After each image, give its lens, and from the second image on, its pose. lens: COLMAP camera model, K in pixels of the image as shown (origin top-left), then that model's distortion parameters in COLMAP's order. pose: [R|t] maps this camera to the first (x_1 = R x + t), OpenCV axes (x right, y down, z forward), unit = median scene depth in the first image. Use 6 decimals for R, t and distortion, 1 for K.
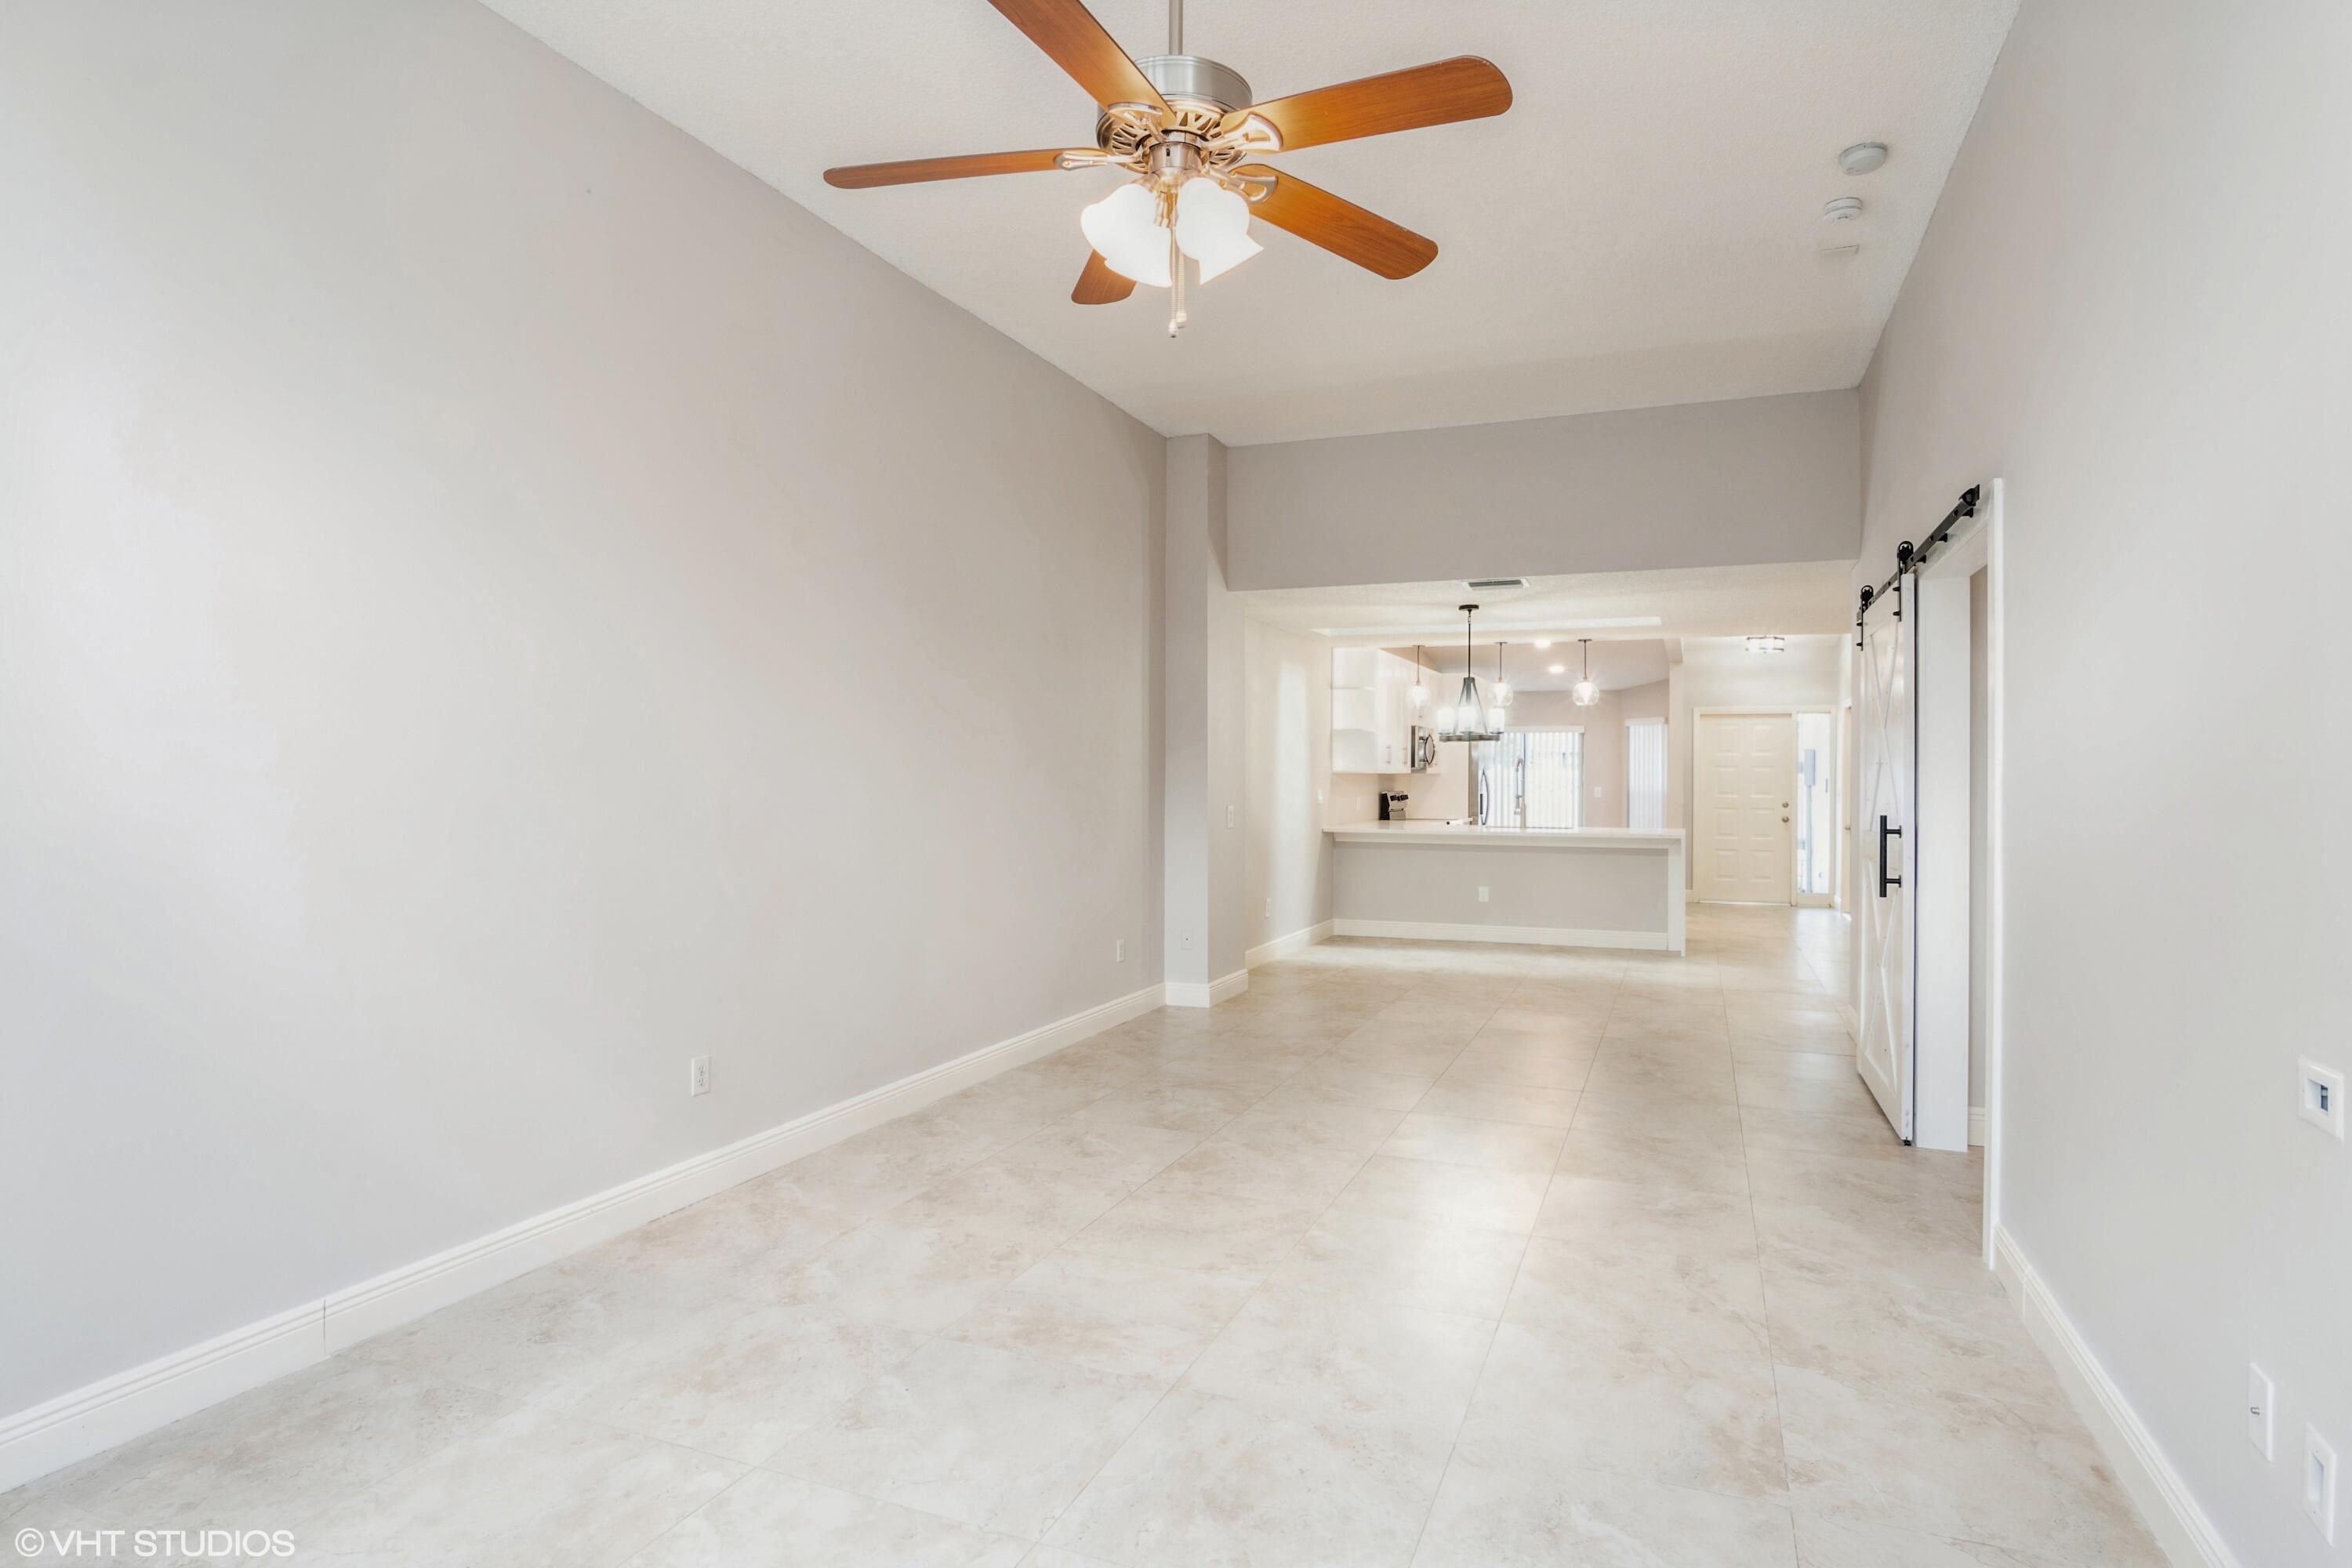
lens RADIAL K [[1272.6, 0, 1176.0], [0, 1272.6, 784.0], [0, 0, 1]] dist [-0.023150, 0.000153]
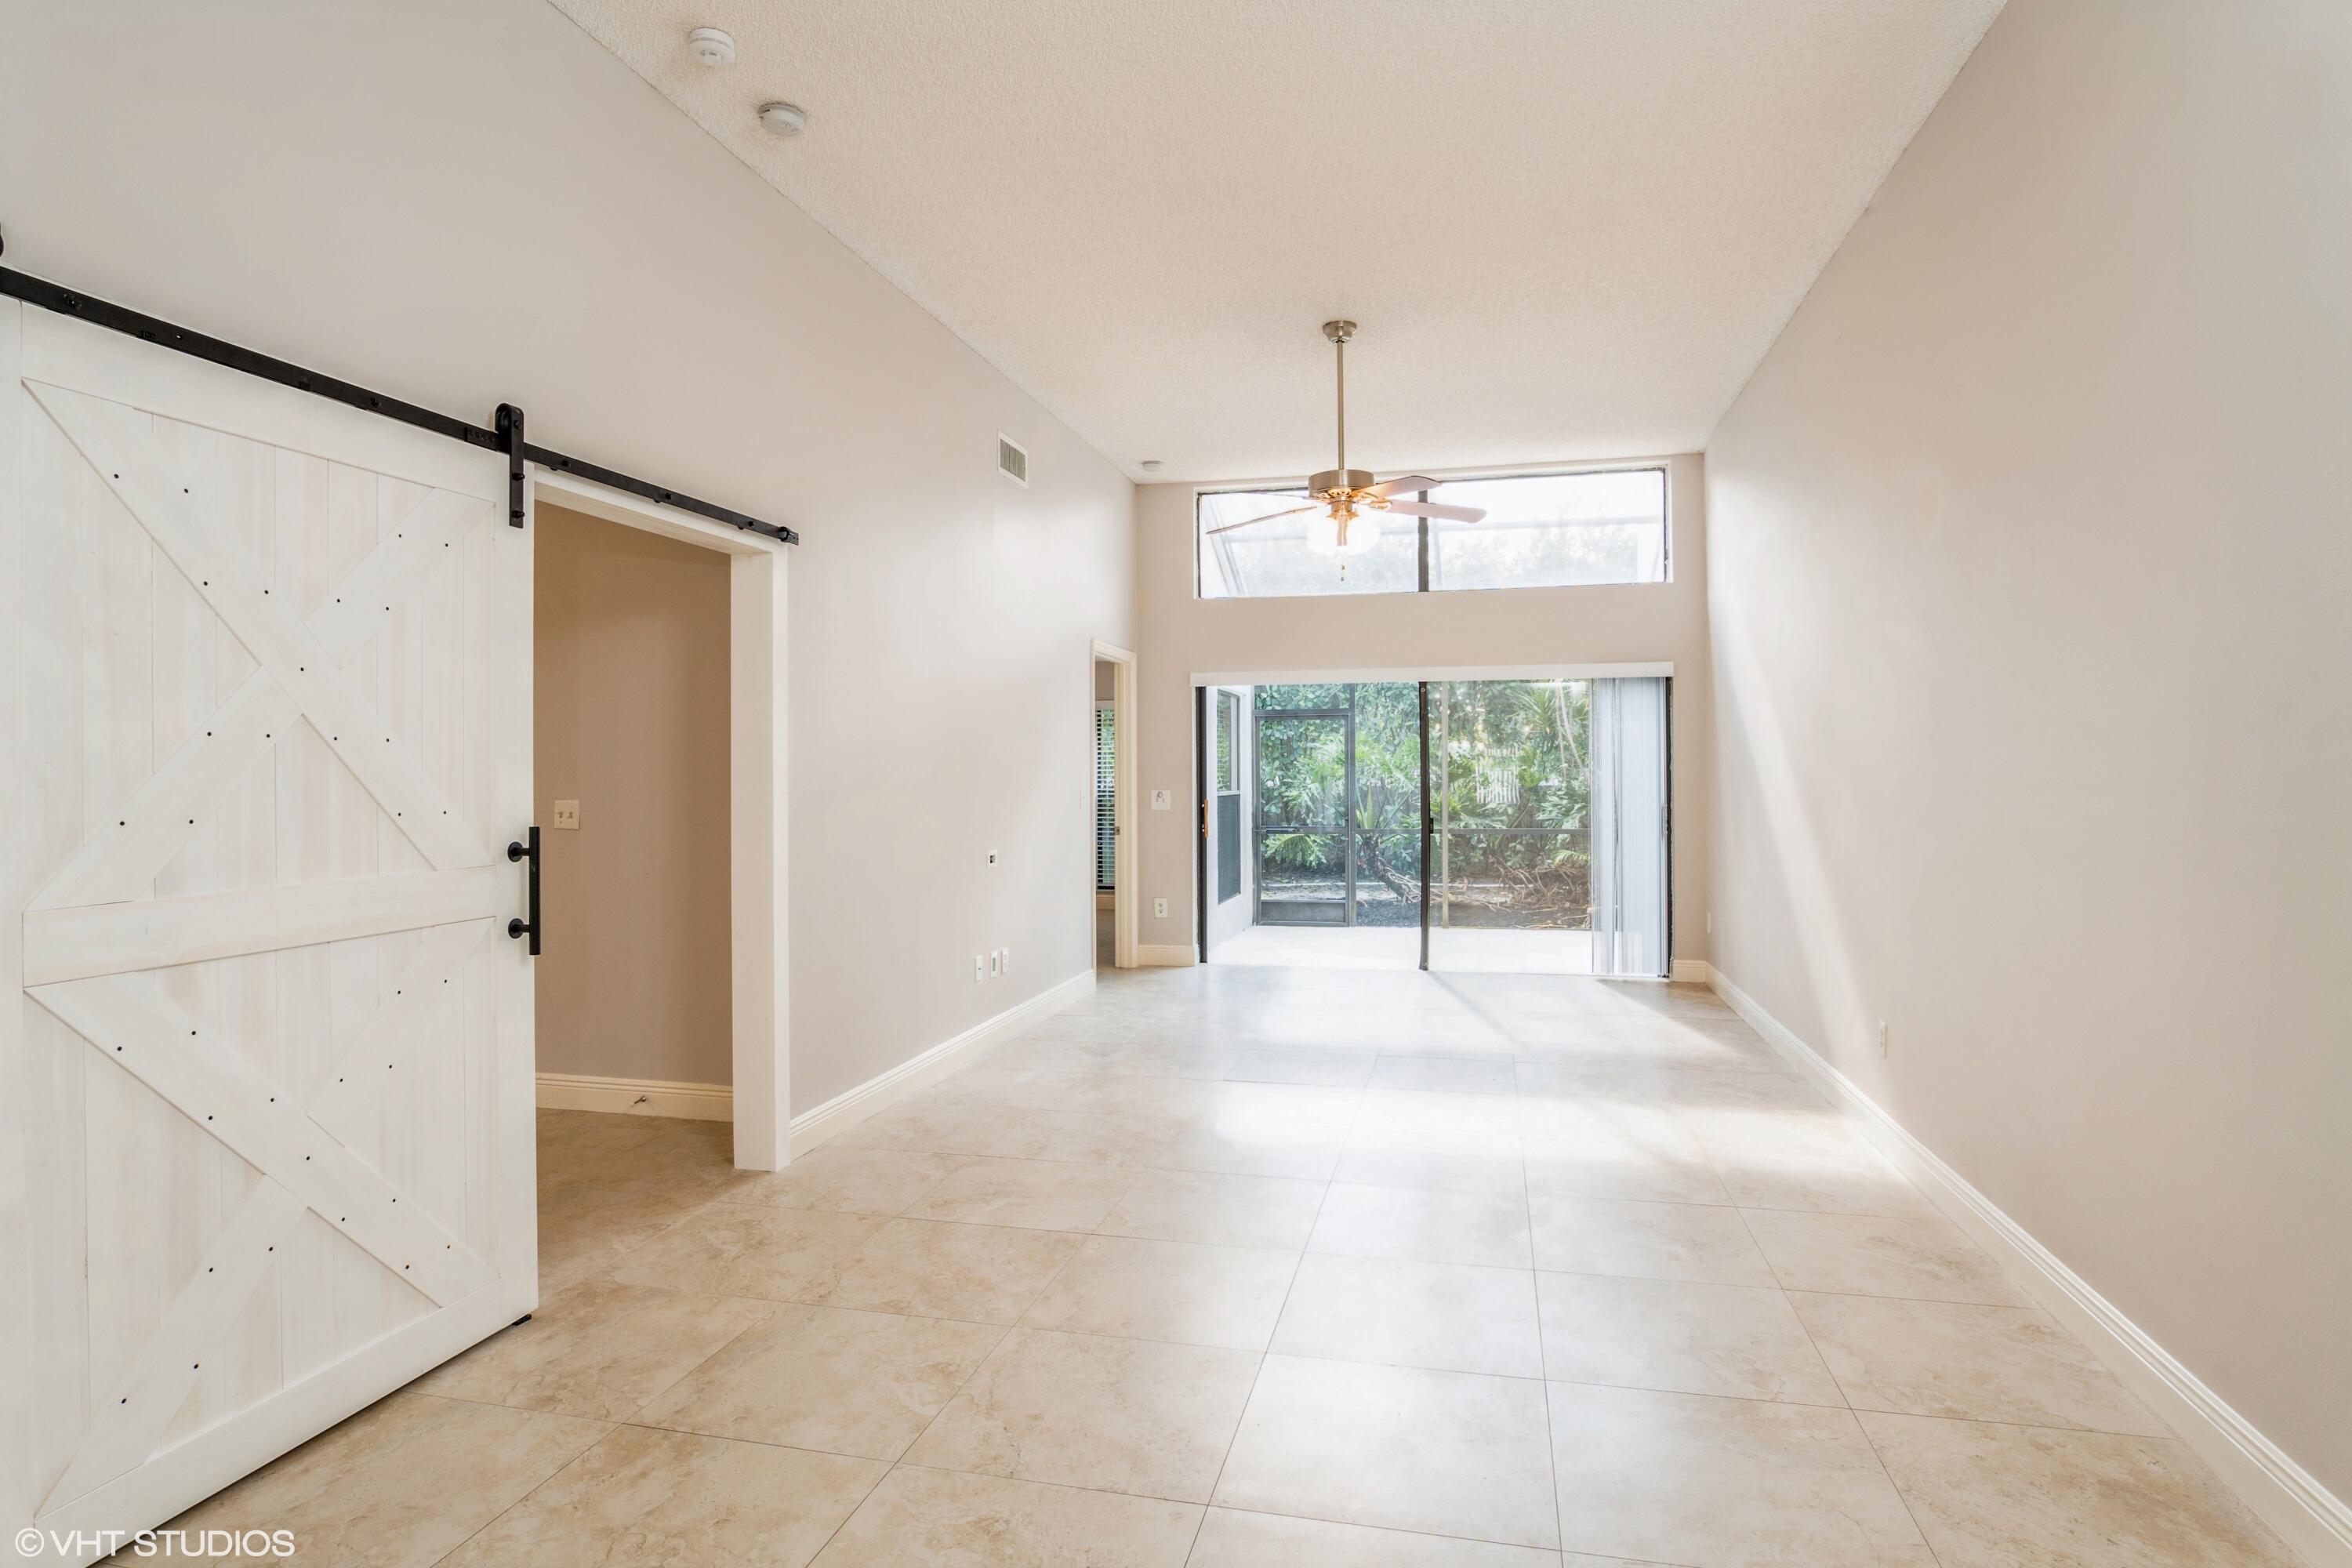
lens RADIAL K [[1233.1, 0, 1228.3], [0, 1233.1, 749.5], [0, 0, 1]] dist [0.022092, 0.000264]
pose [[-0.984227, -0.000995, -0.176907, 0.122798], [0.001320, 0.999915, -0.012969, -0.001081], [0.176905, -0.012998, -0.984142, 0.635535]]
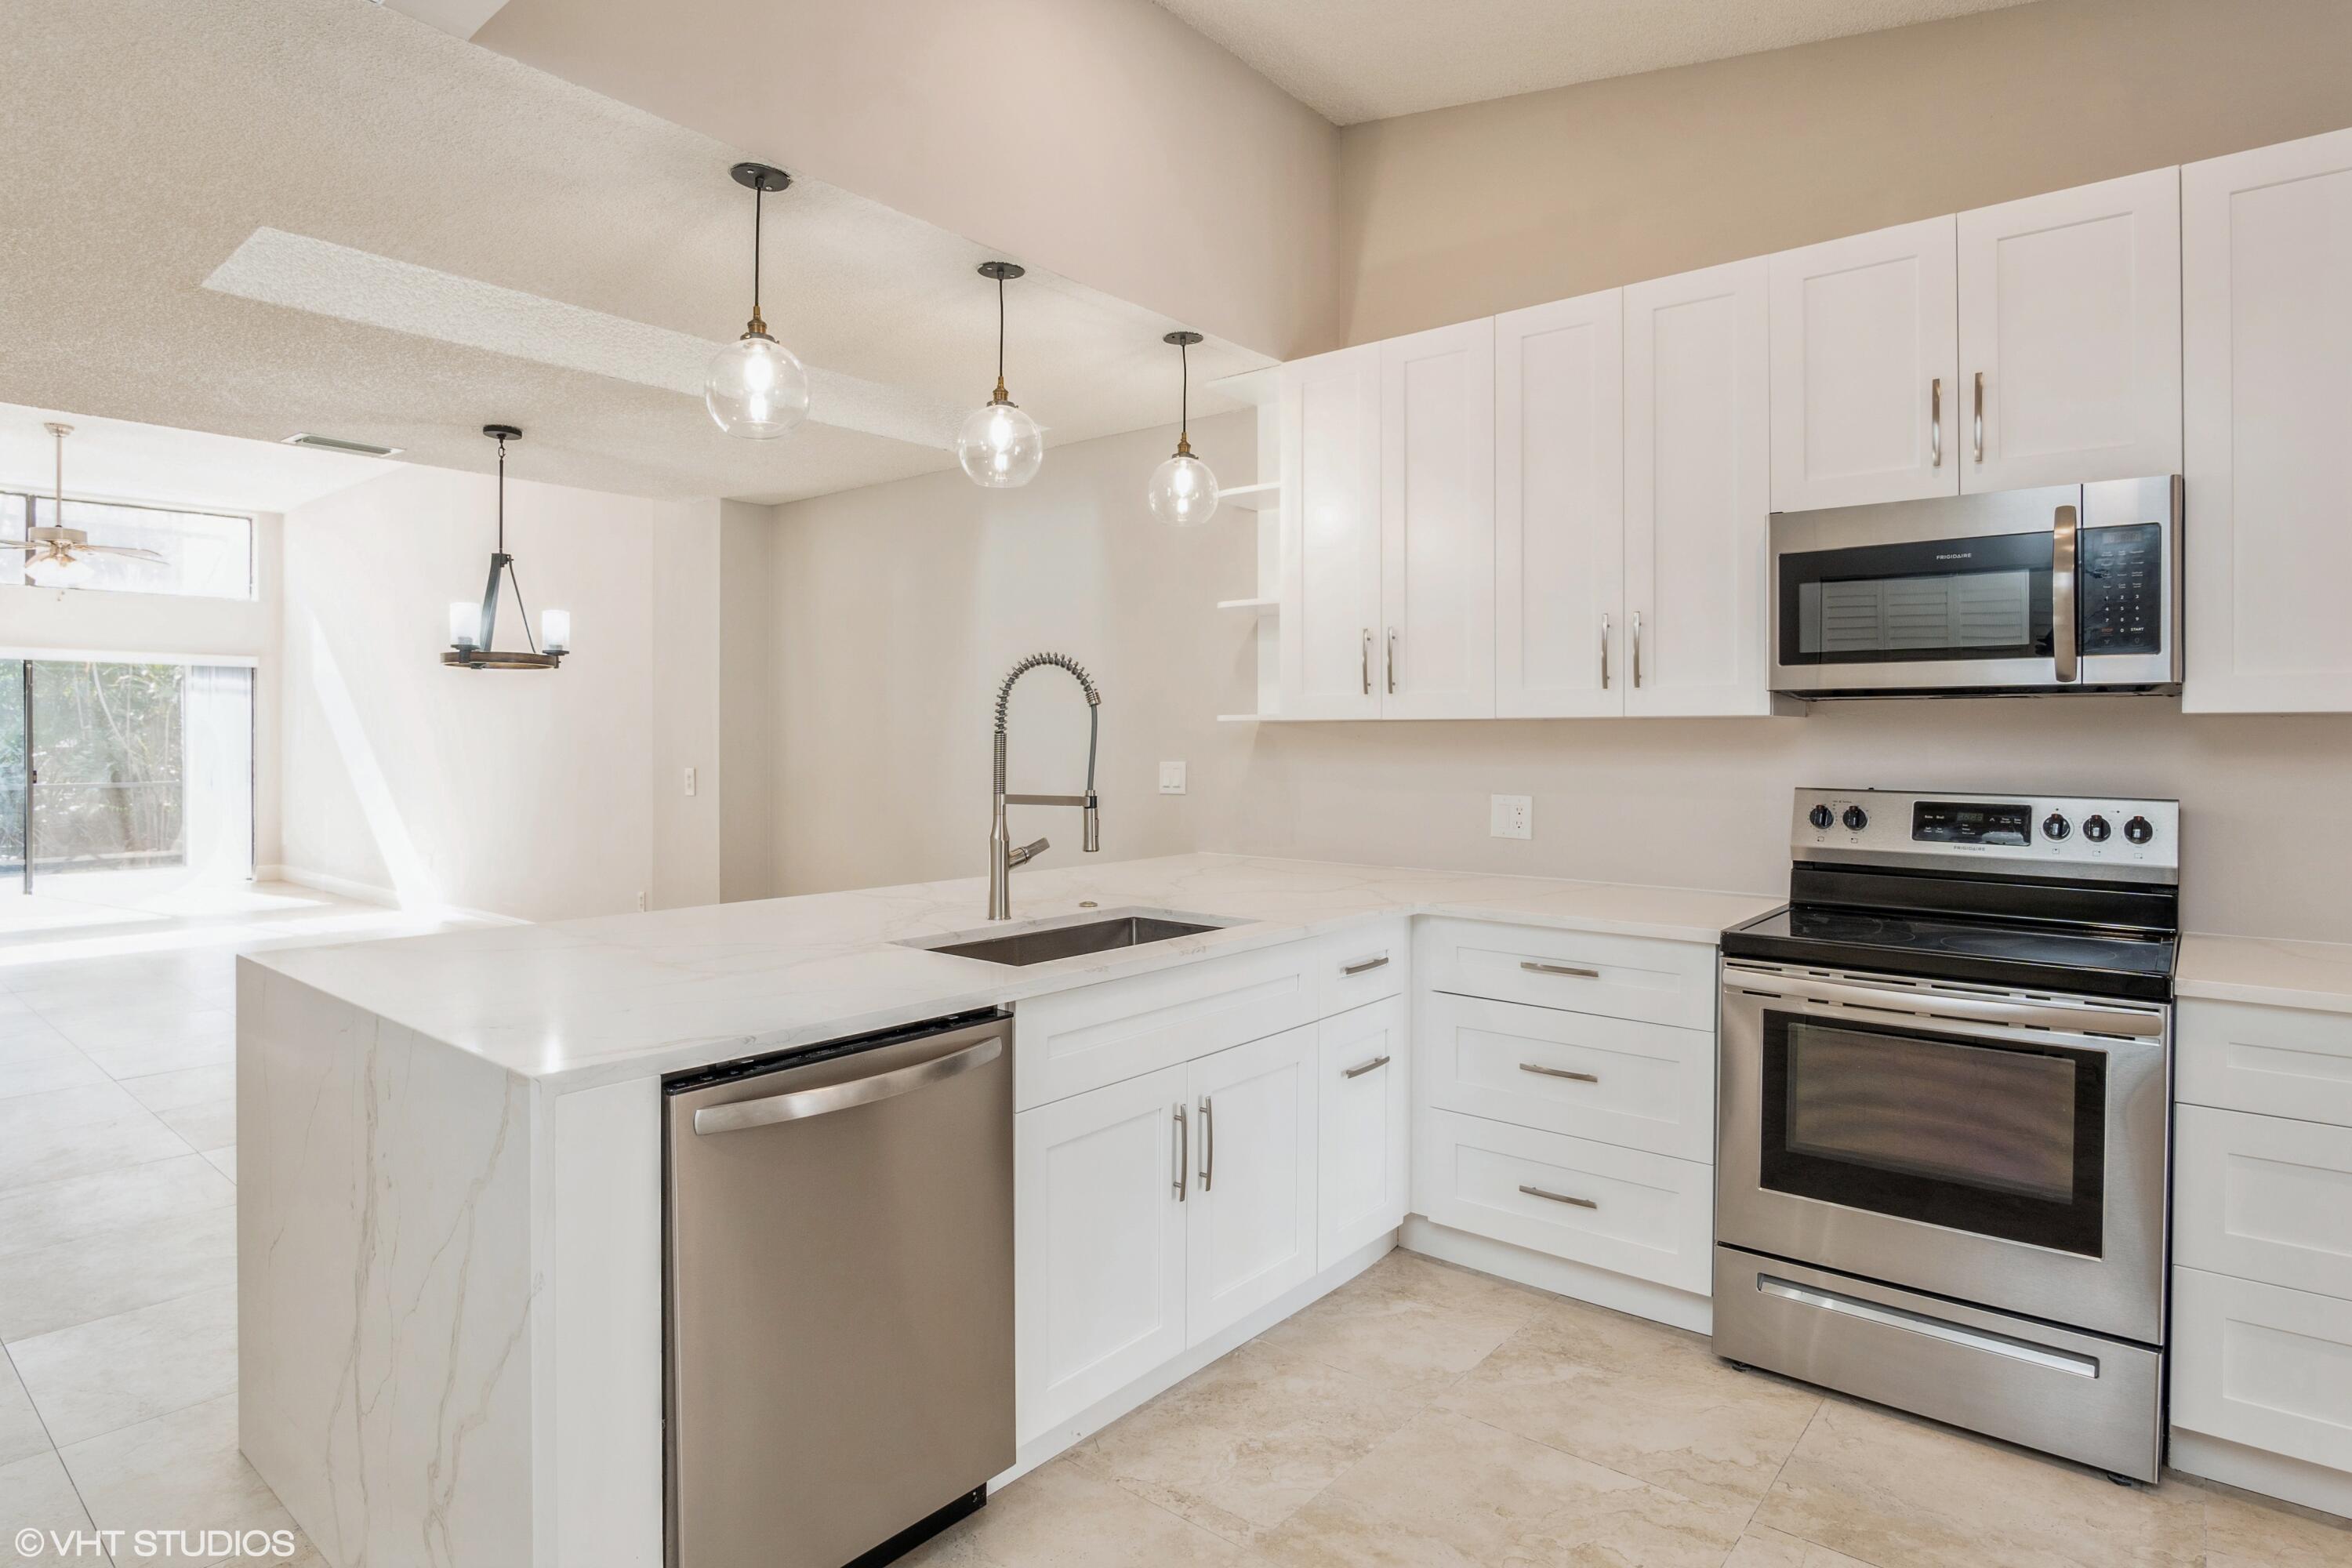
lens RADIAL K [[1266.5, 0, 1184.8], [0, 1266.5, 742.6], [0, 0, 1]] dist [-0.037494, 0.009791]
pose [[-0.297126, -0.000871, -0.954838, 0.440557], [-0.011789, 0.999927, 0.002756, -0.002500], [0.954766, 0.012076, -0.297114, 0.956755]]
